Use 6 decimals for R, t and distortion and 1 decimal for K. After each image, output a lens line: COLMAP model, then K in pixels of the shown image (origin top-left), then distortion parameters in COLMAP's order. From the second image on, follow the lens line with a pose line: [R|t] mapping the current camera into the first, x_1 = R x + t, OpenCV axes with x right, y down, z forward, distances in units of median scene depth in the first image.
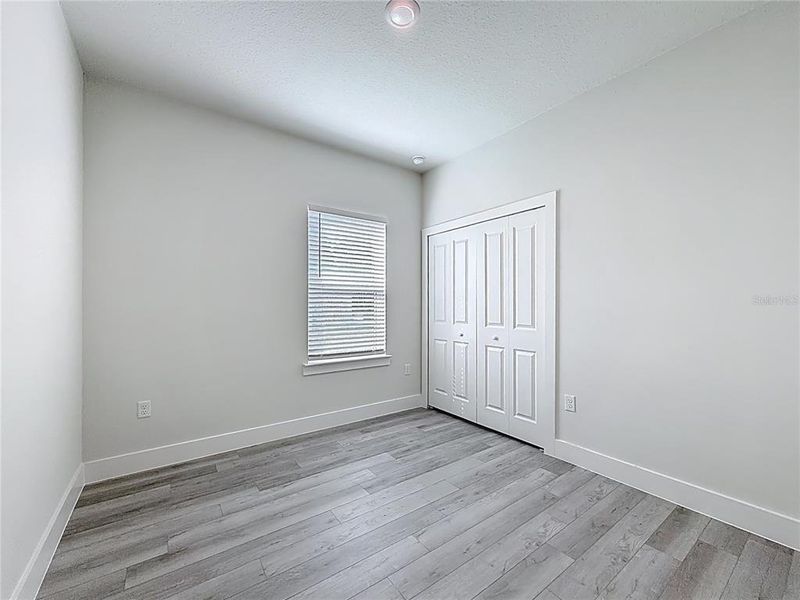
lens RADIAL K [[327.4, 0, 398.4], [0, 327.4, 305.6], [0, 0, 1]] dist [-0.000458, -0.000163]
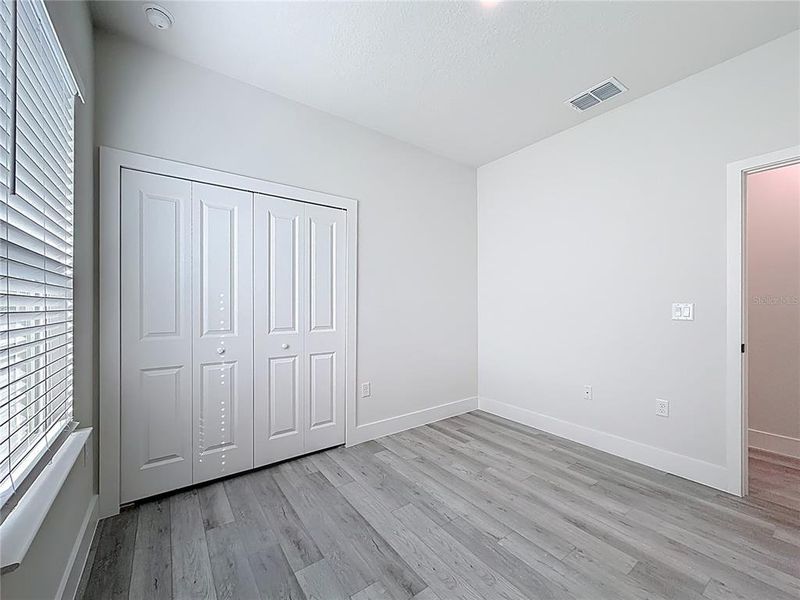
lens RADIAL K [[327.4, 0, 398.4], [0, 327.4, 305.6], [0, 0, 1]] dist [-0.000458, -0.000163]
pose [[-0.008650, -0.003179, 0.999958, -0.580040], [0.001113, 0.999994, 0.003189, -0.003276], [-0.999962, 0.001140, -0.008647, 0.816855]]
